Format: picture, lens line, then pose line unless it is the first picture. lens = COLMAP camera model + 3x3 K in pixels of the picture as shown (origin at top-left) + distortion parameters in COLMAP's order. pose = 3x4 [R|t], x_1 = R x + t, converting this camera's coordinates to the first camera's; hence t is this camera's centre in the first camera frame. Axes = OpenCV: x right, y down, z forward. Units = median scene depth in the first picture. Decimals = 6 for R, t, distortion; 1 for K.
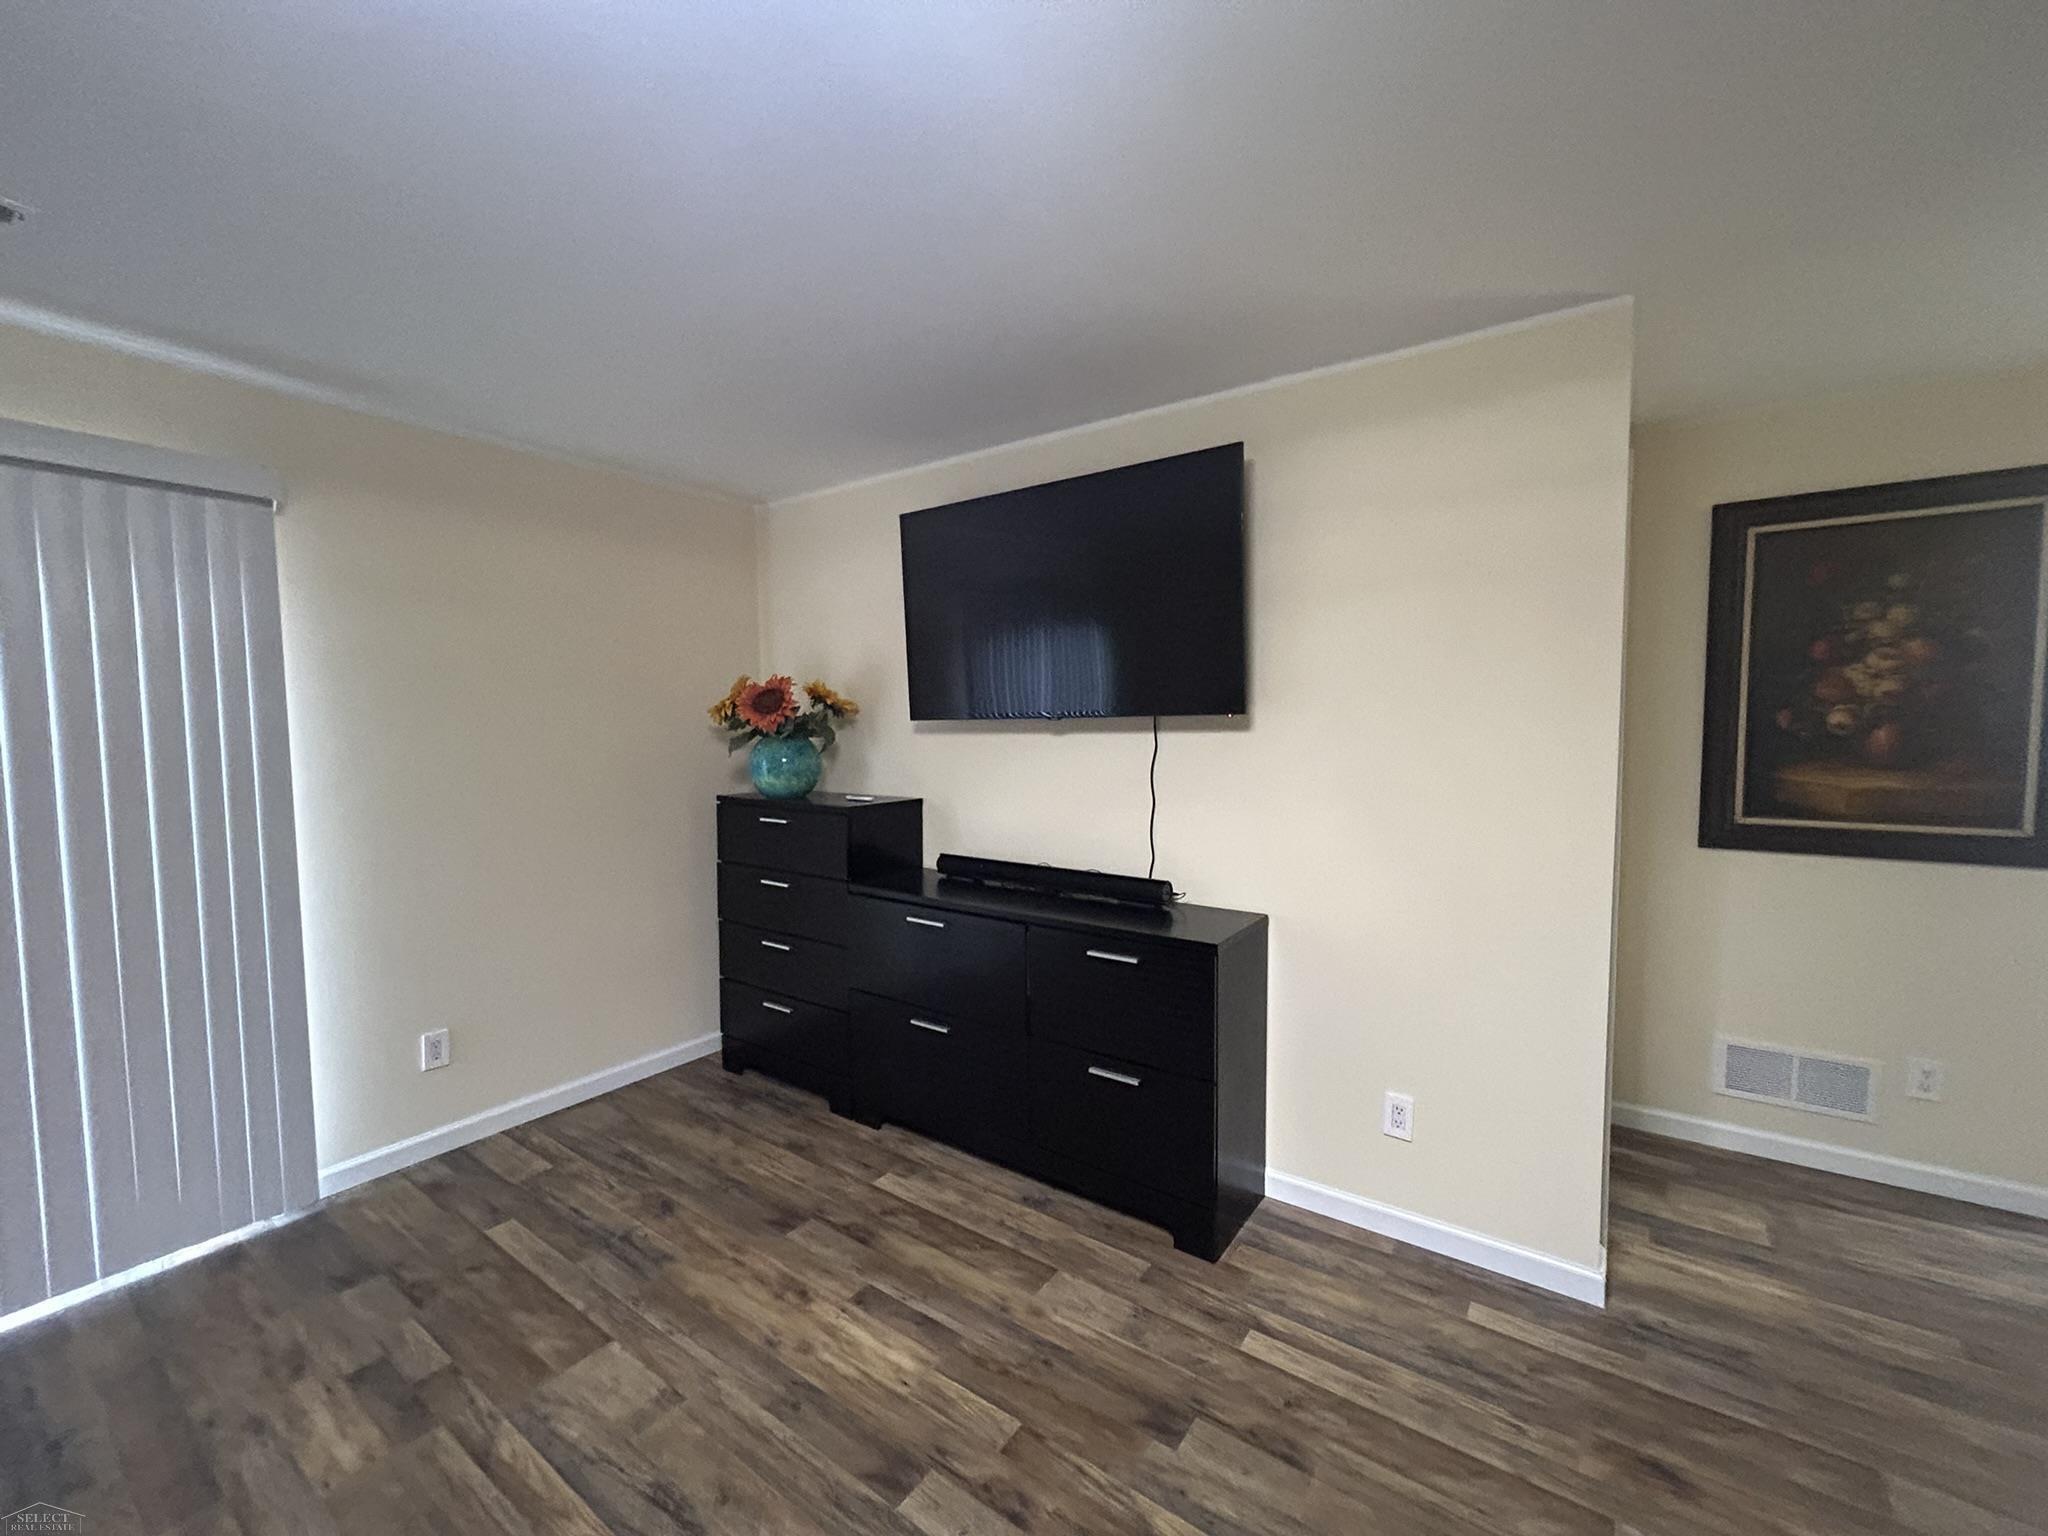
lens RADIAL K [[819.3, 0, 1028.6], [0, 819.3, 782.1], [0, 0, 1]] dist [0.003481, -0.001391]
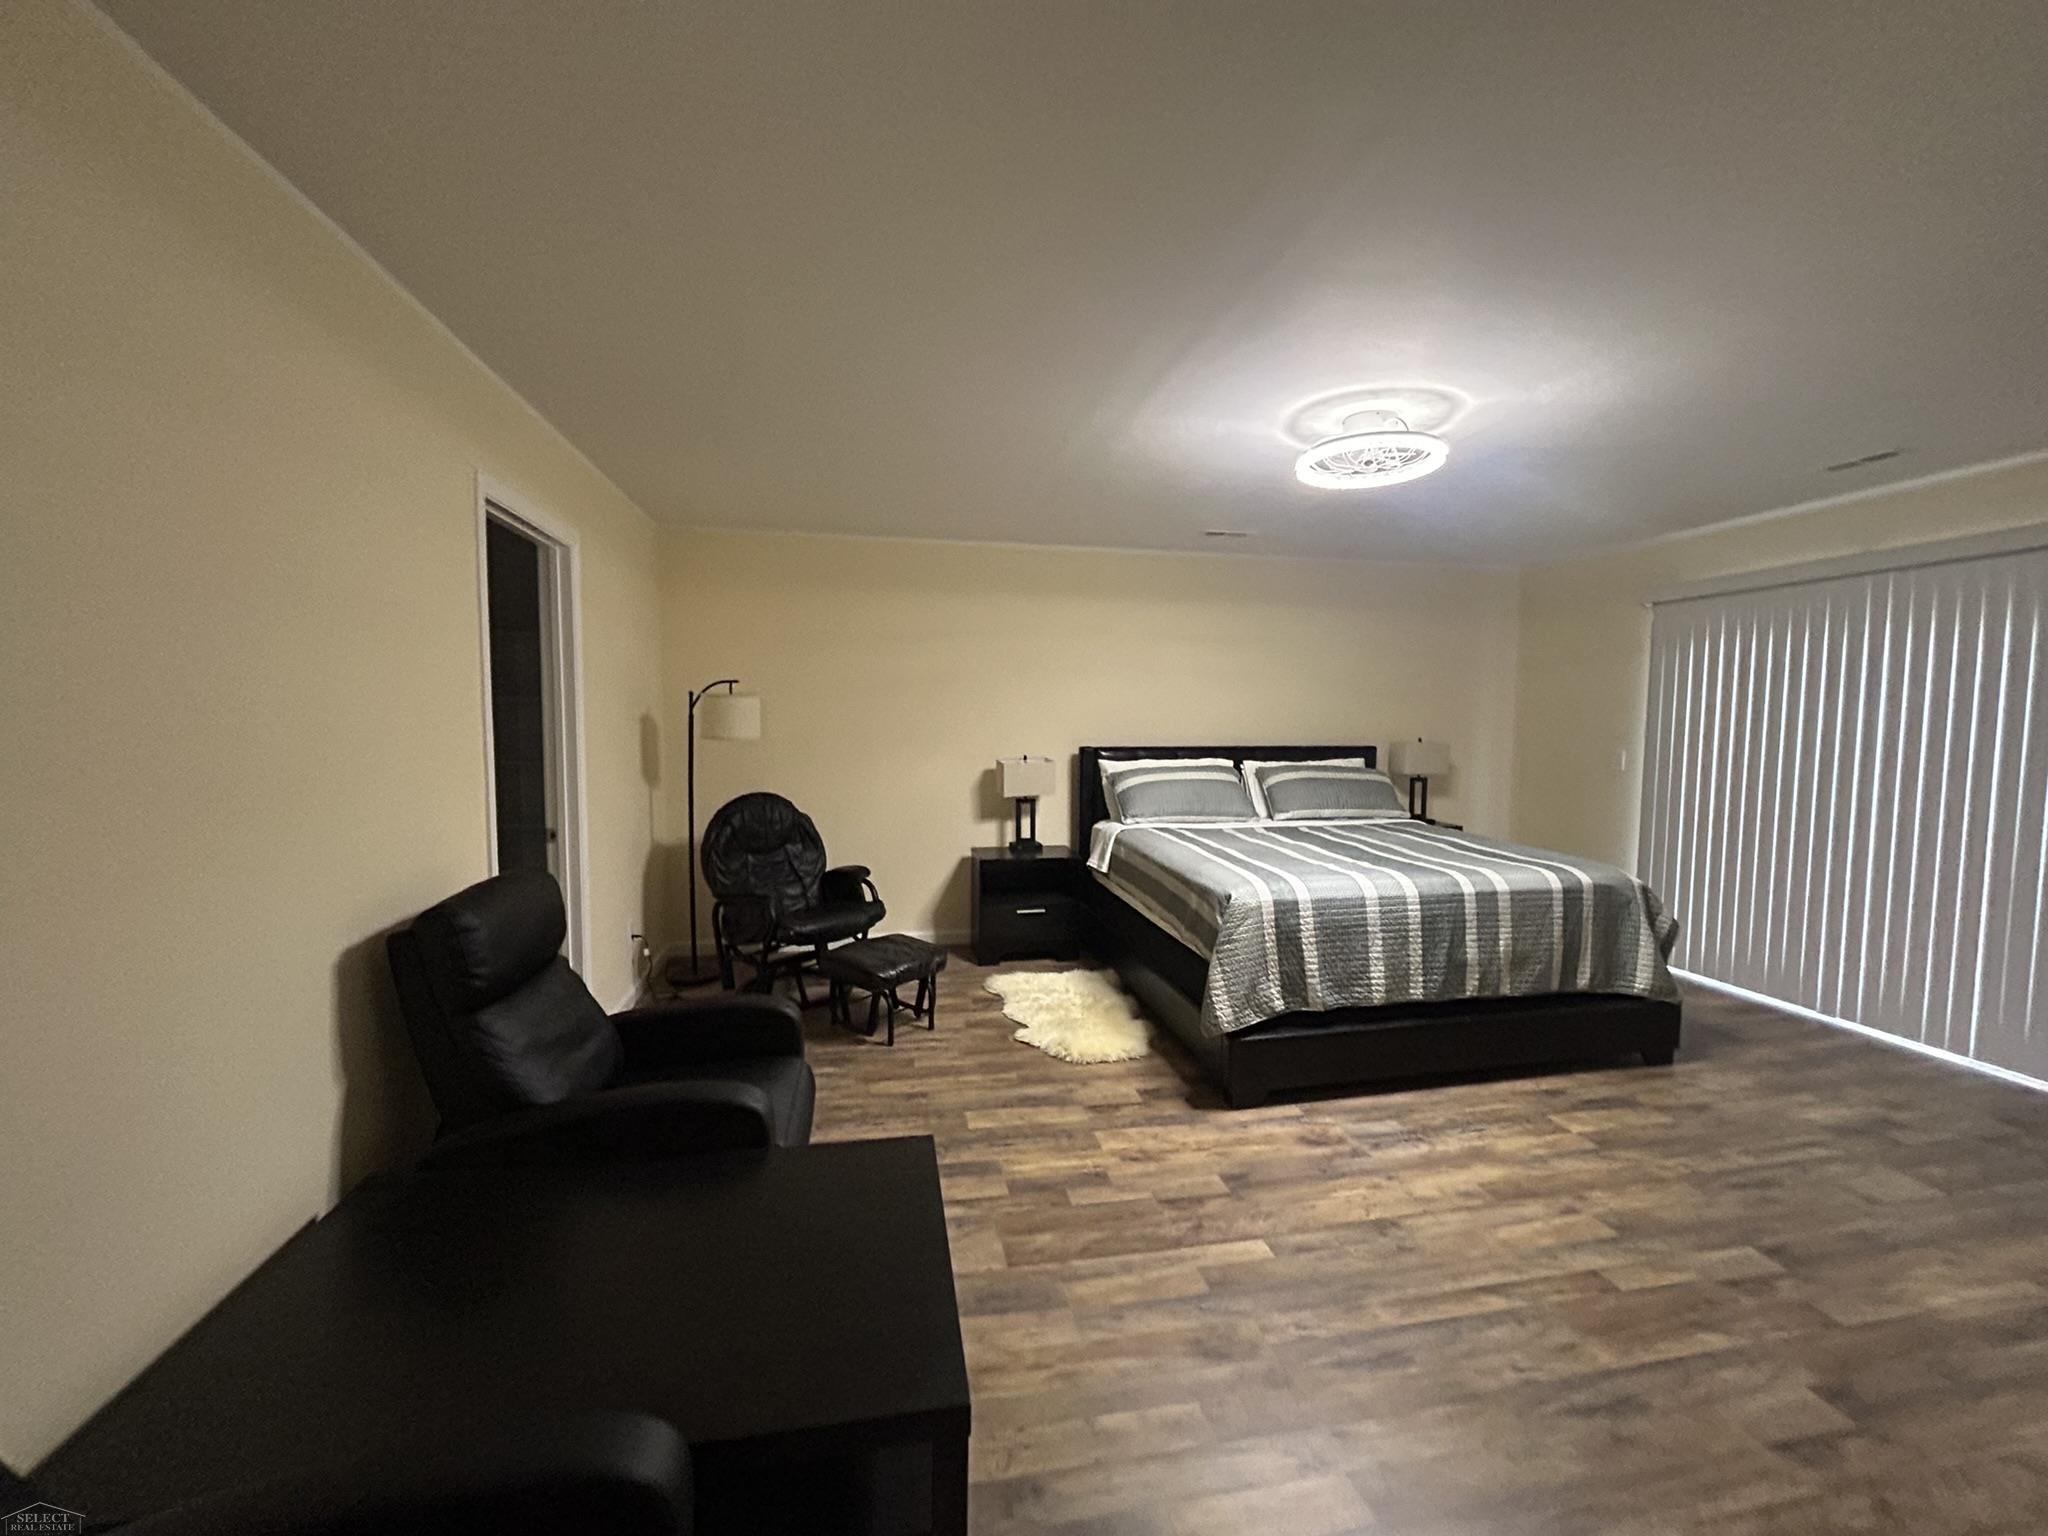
lens RADIAL K [[819.3, 0, 1038.5], [0, 819.3, 767.3], [0, 0, 1]] dist [0.003481, -0.001391]
pose [[-0.689727, 0.047362, -0.722519, 1.033128], [-0.044972, 0.993130, 0.108031, -0.042169], [0.722672, 0.107005, -0.682859, 0.588187]]
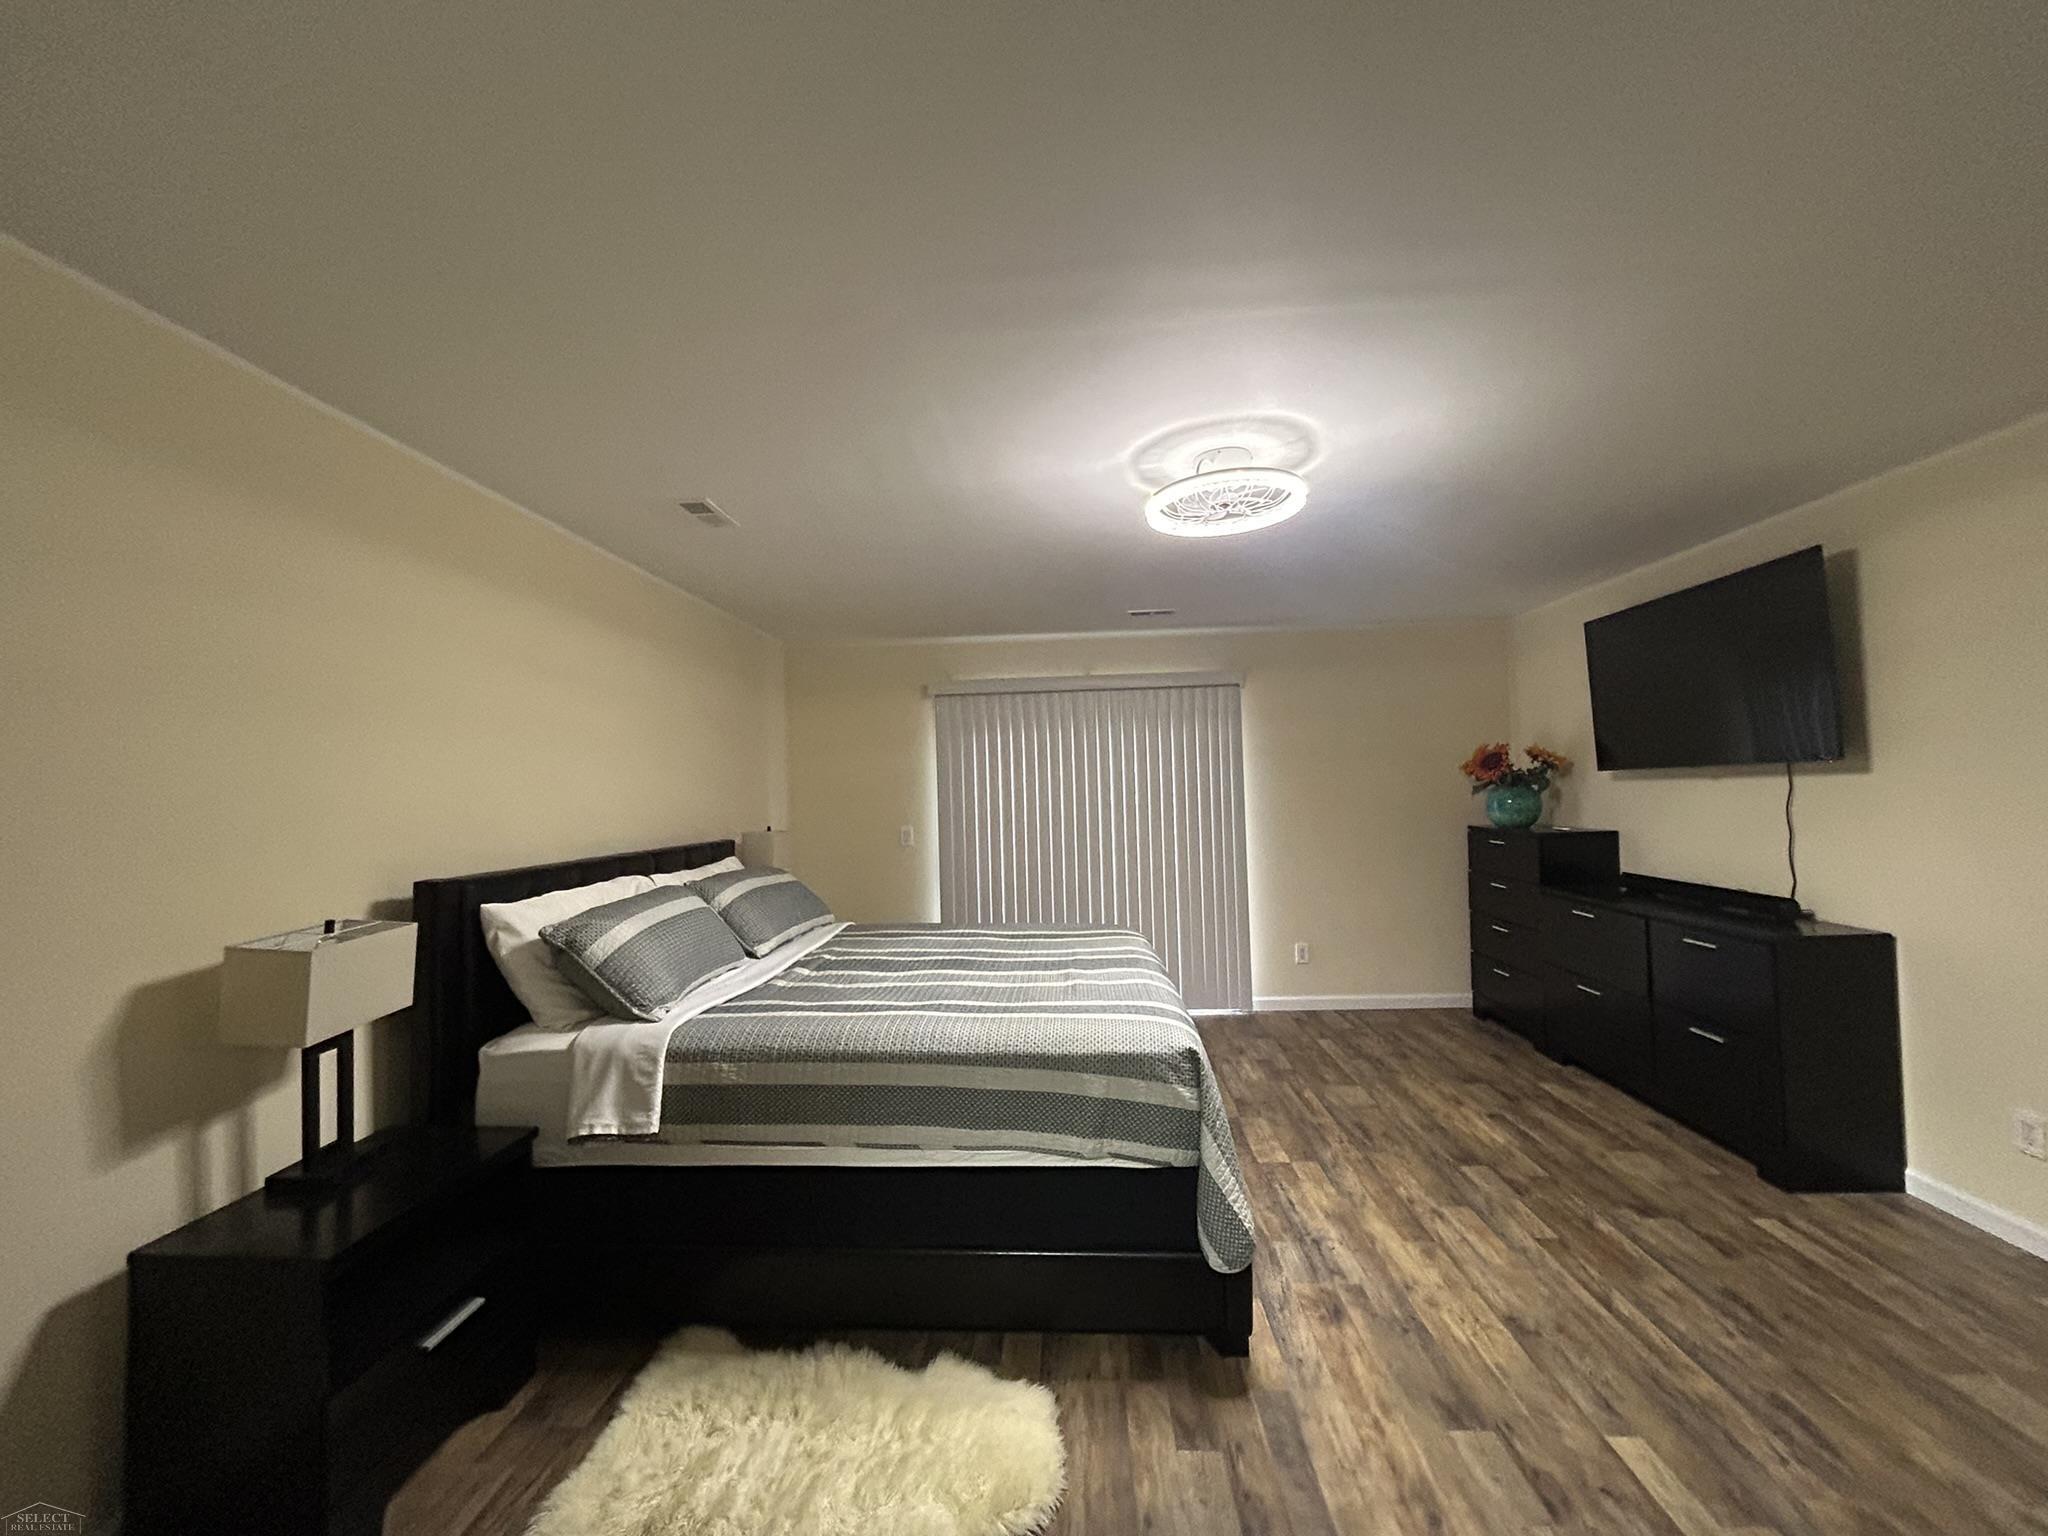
lens RADIAL K [[819.3, 0, 1025.8], [0, 819.3, 772.5], [0, 0, 1]] dist [0.003481, -0.001391]
pose [[0.529028, -0.032009, -0.848000, 0.605578], [-0.027798, 0.998098, -0.055017, 0.032823], [0.848149, 0.052679, 0.527133, -0.609058]]
